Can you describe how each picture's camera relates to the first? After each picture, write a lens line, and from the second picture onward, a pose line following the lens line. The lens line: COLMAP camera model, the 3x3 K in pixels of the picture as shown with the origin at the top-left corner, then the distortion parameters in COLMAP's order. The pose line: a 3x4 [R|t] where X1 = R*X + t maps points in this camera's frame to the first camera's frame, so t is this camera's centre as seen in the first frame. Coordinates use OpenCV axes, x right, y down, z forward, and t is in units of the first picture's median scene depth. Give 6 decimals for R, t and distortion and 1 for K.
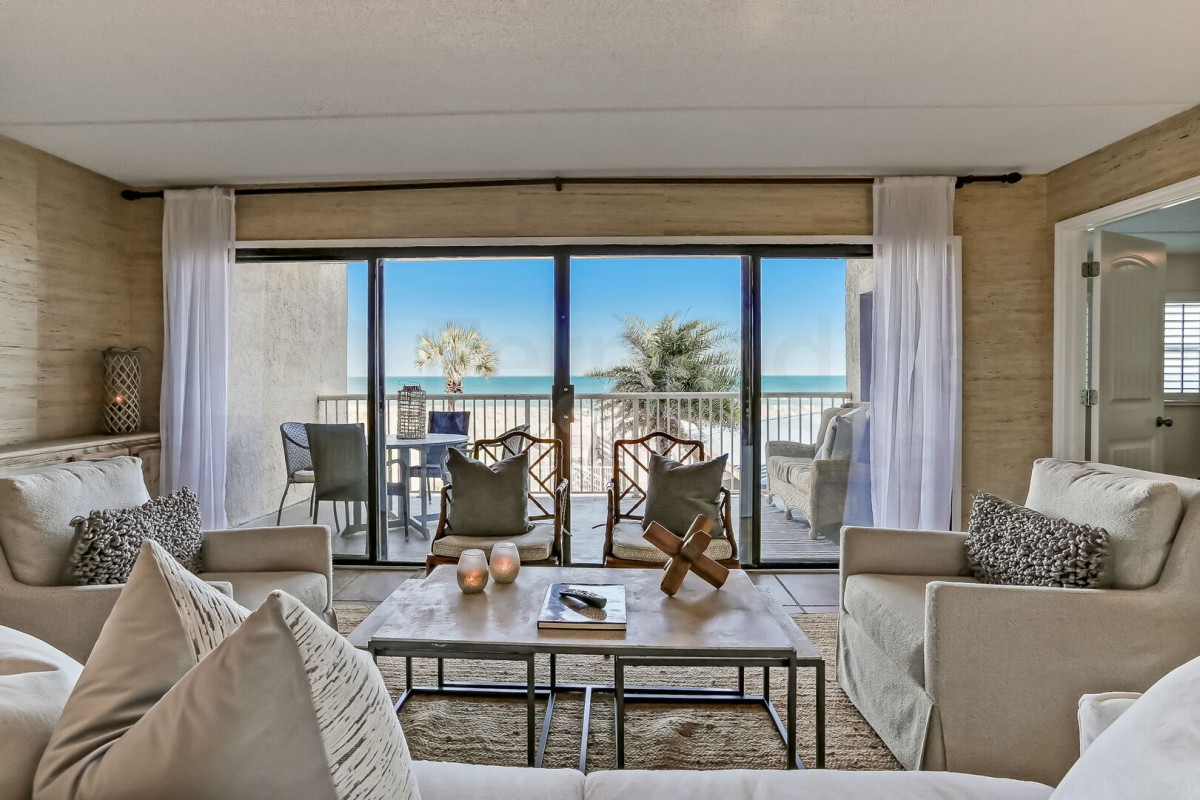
lens RADIAL K [[581.6, 0, 615.6], [0, 581.6, 382.8], [0, 0, 1]] dist [-0.020152, 0.001394]
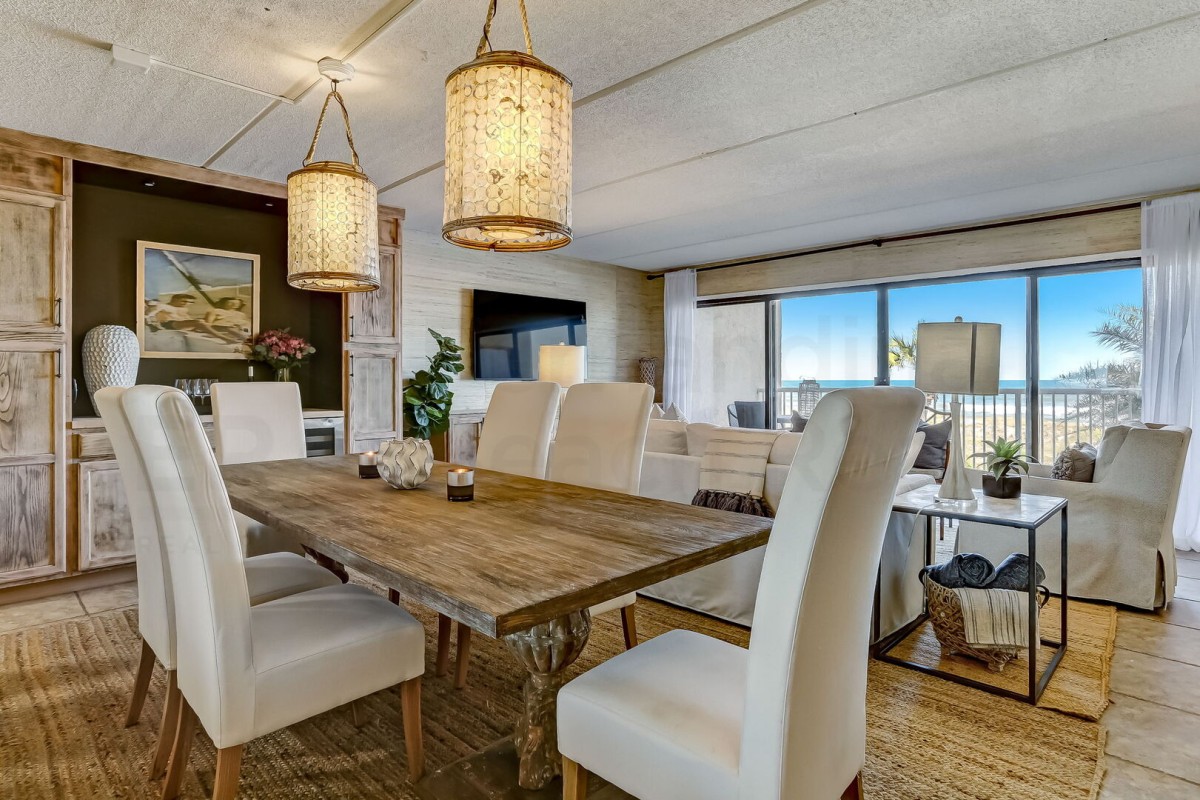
lens RADIAL K [[624.1, 0, 599.0], [0, 624.1, 389.9], [0, 0, 1]] dist [0.000028, 0.000031]
pose [[0.720012, 0.013865, -0.693823, 0.510320], [-0.001331, 0.999826, 0.018598, 0.008881], [0.693961, -0.012467, 0.719905, -0.663923]]
